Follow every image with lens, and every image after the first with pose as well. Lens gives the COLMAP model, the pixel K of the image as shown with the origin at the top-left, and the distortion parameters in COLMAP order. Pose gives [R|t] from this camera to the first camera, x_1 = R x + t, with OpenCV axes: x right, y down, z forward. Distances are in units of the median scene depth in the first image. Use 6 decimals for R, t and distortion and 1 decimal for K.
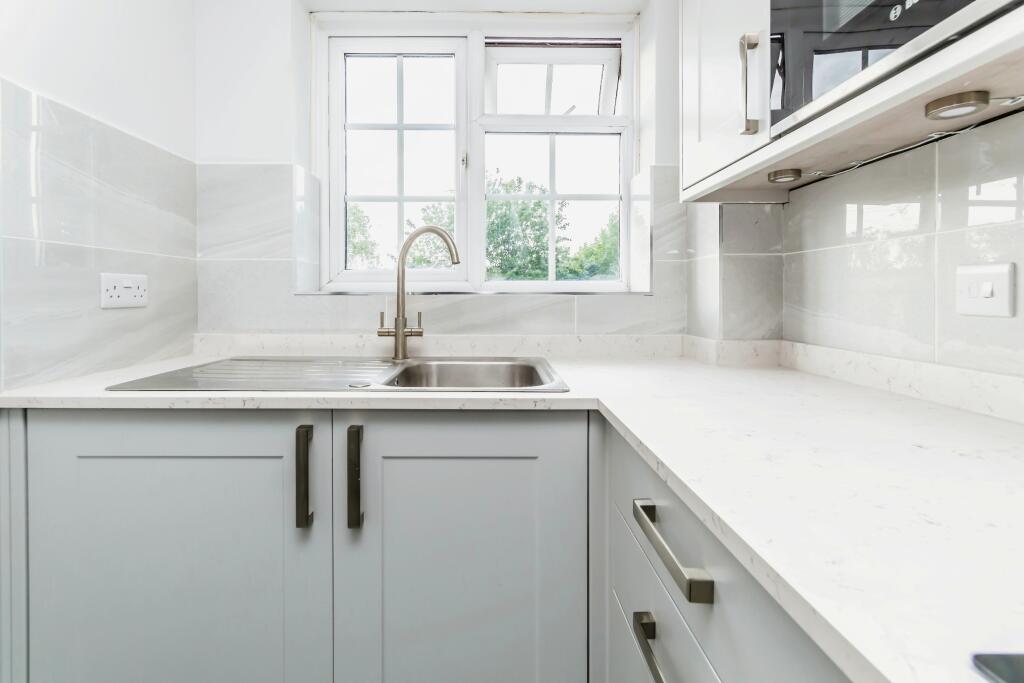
lens RADIAL K [[458.0, 0, 520.8], [0, 458.0, 297.3], [0, 0, 1]] dist [0.001356, 0.000007]
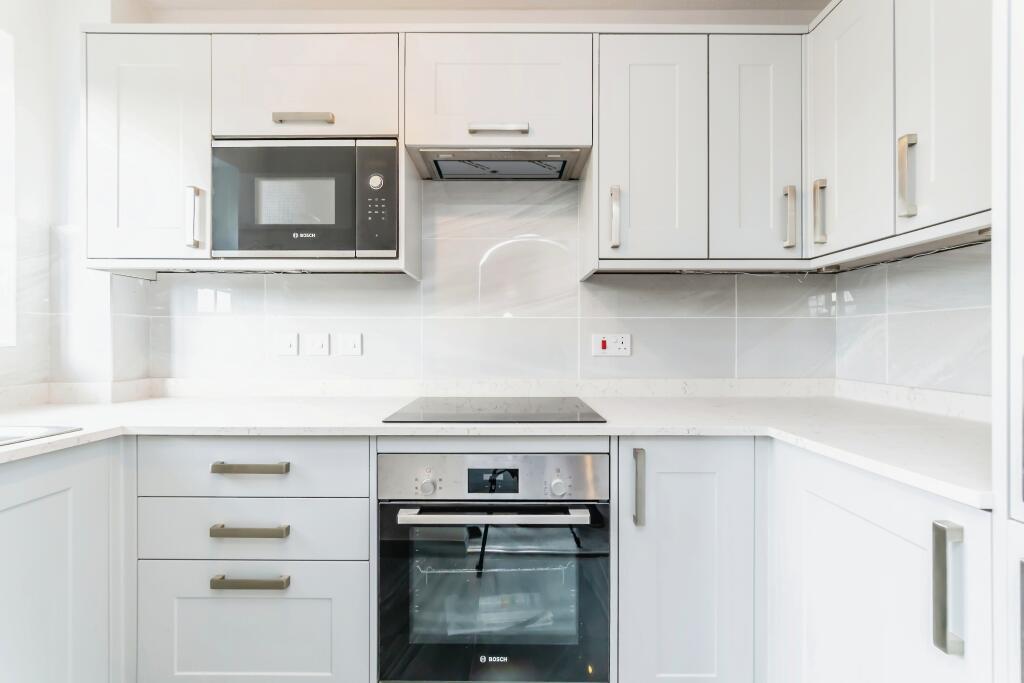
lens RADIAL K [[471.3, 0, 510.7], [0, 471.3, 341.7], [0, 0, 1]] dist [-0.001492, 0.000091]
pose [[0.000737, 0.000111, 1.000000, -0.776223], [0.000897, 1.000000, -0.000112, -0.014711], [-0.999999, 0.000898, 0.000737, -0.082922]]
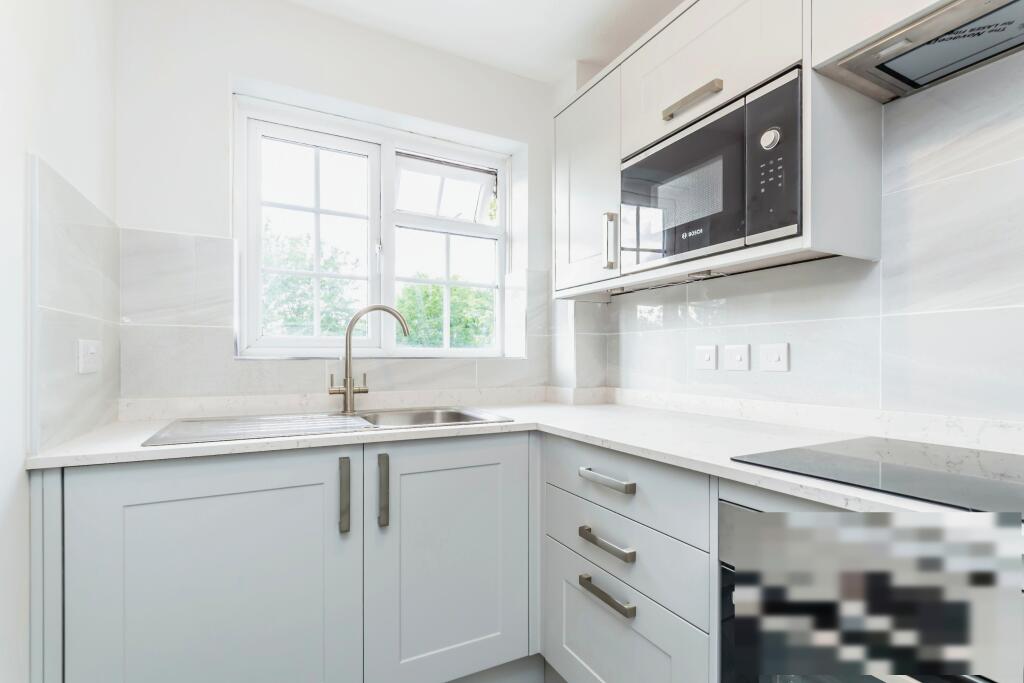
lens RADIAL K [[471.3, 0, 511.9], [0, 471.3, 359.4], [0, 0, 1]] dist [-0.001492, 0.000091]
pose [[0.893716, -0.002136, 0.448628, -0.435396], [0.002614, 0.999996, -0.000445, -0.004008], [-0.448625, 0.001570, 0.893718, -0.308827]]
